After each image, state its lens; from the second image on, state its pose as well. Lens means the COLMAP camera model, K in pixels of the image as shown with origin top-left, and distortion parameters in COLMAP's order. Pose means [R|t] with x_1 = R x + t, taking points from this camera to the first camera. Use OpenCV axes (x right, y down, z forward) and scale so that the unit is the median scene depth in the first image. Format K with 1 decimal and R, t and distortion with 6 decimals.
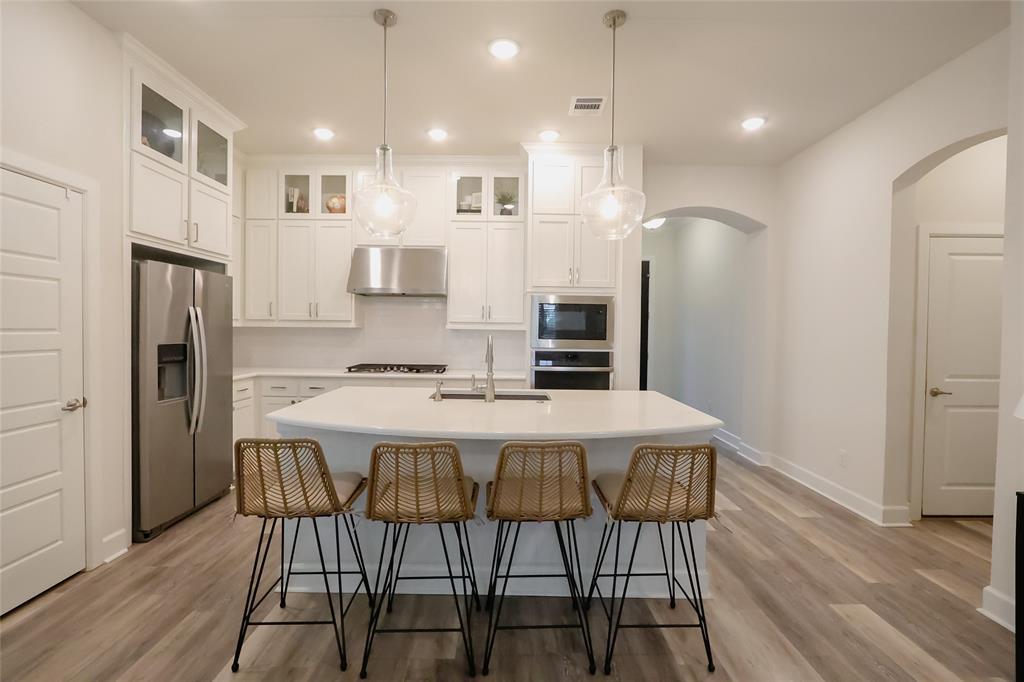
lens RADIAL K [[465.0, 0, 508.7], [0, 465.0, 336.8], [0, 0, 1]] dist [-0.015005, 0.002537]
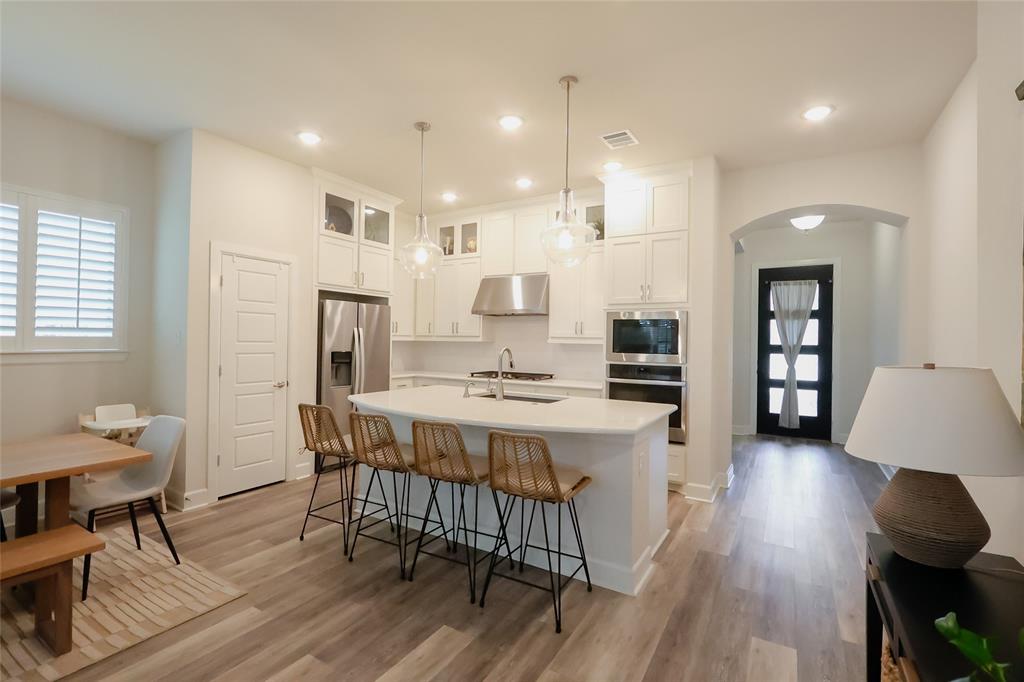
lens RADIAL K [[465.0, 0, 506.7], [0, 465.0, 336.1], [0, 0, 1]] dist [-0.015005, 0.002537]
pose [[0.855314, -0.003417, -0.518099, 0.412772], [-0.014161, 0.999450, -0.029969, 0.002185], [0.517916, 0.032970, 0.854796, -0.045865]]
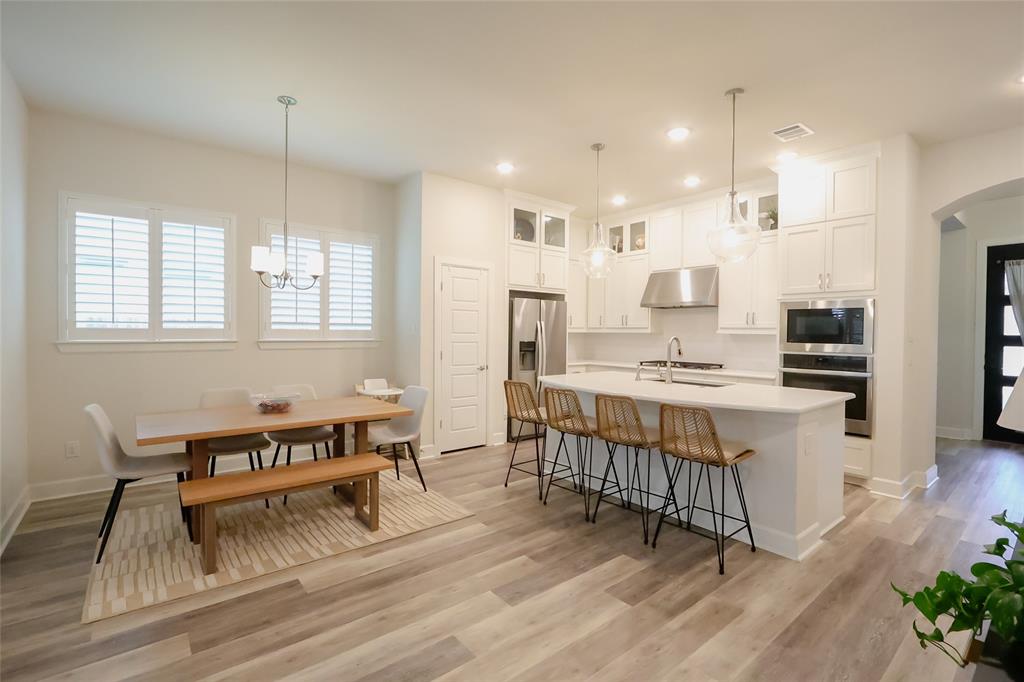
lens RADIAL K [[465.0, 0, 509.1], [0, 465.0, 337.7], [0, 0, 1]] dist [-0.015005, 0.002537]
pose [[0.631679, 0.004032, -0.775220, 0.489941], [-0.016430, 0.999831, -0.008188, 0.012730], [0.775056, 0.017909, 0.631639, -0.175819]]
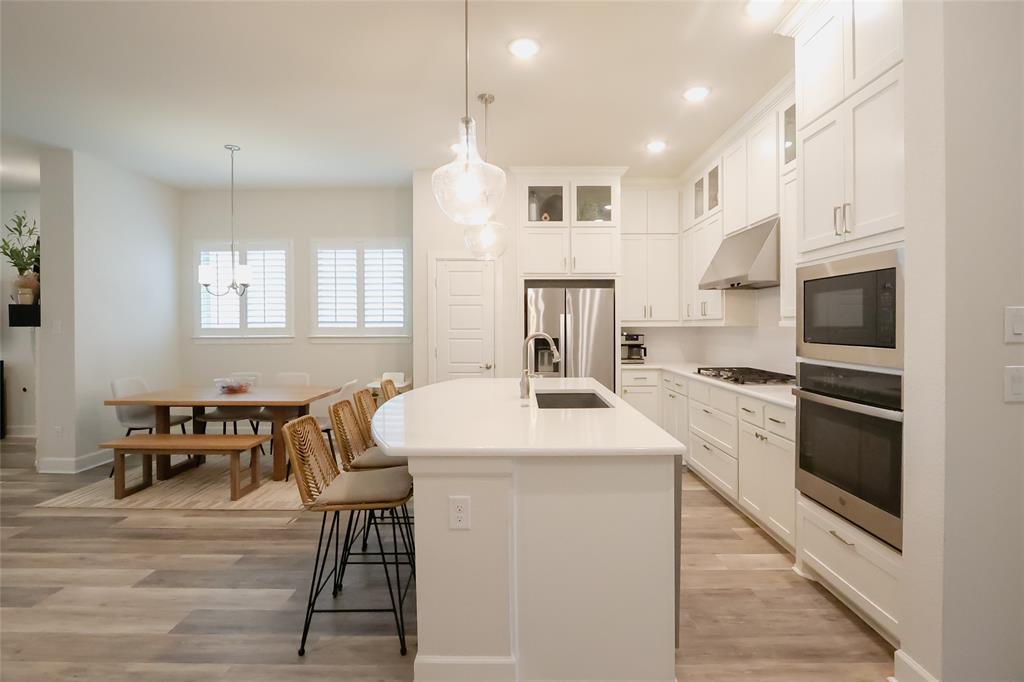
lens RADIAL K [[474.7, 0, 516.6], [0, 474.7, 329.1], [0, 0, 1]] dist [-0.016104, 0.001457]
pose [[-0.003039, -0.005367, -0.999981, 0.656236], [-0.015720, 0.999862, -0.005318, -0.003432], [0.999872, 0.015703, -0.003123, 0.648205]]
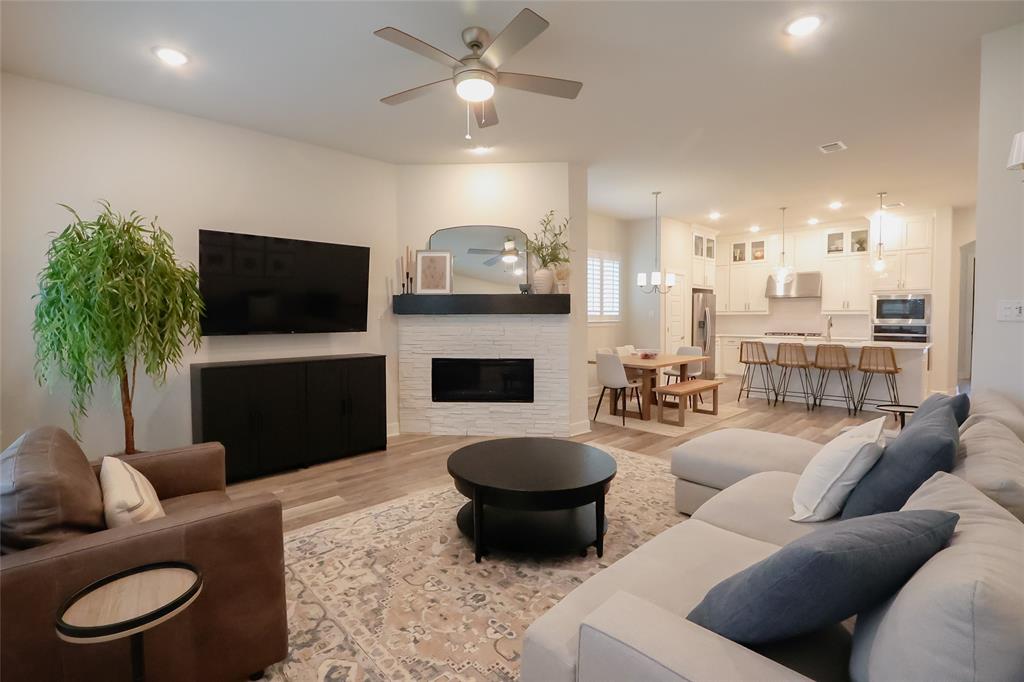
lens RADIAL K [[465.0, 0, 502.7], [0, 465.0, 329.1], [0, 0, 1]] dist [-0.015005, 0.002537]
pose [[0.683364, 0.007686, -0.730038, 0.391683], [-0.001883, 0.999960, 0.008765, 0.032792], [0.730076, -0.004615, 0.683351, -1.368650]]
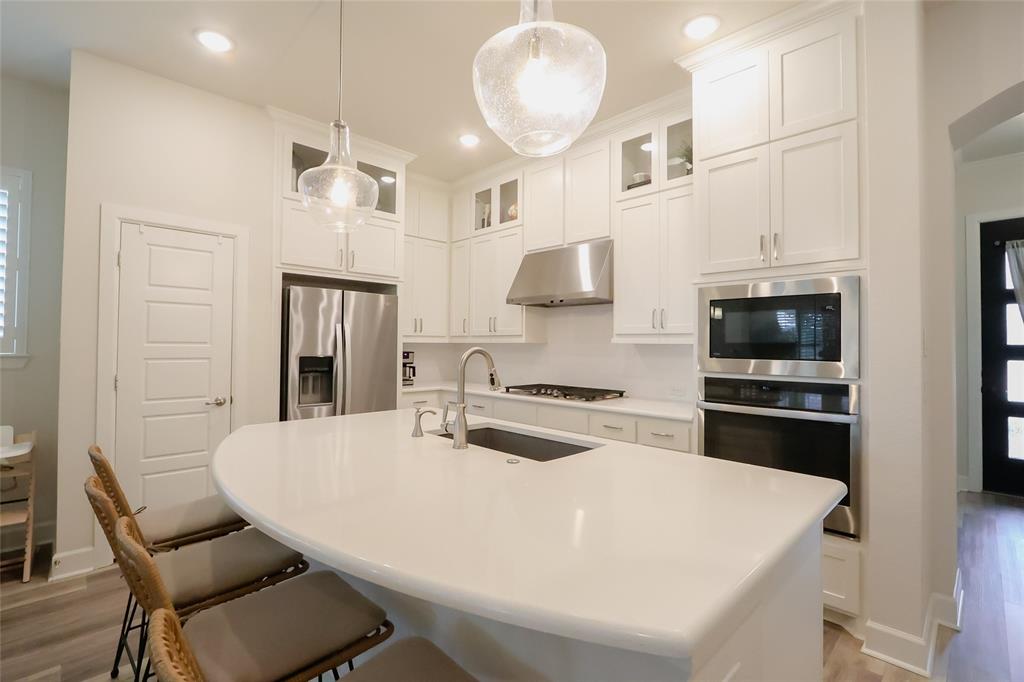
lens RADIAL K [[465.0, 0, 512.2], [0, 465.0, 334.9], [0, 0, 1]] dist [-0.015005, 0.002537]
pose [[0.700237, -0.021575, -0.713585, 0.320874], [-0.012948, 0.998995, -0.042910, 0.003919], [0.713793, 0.039287, 0.699254, 0.384287]]
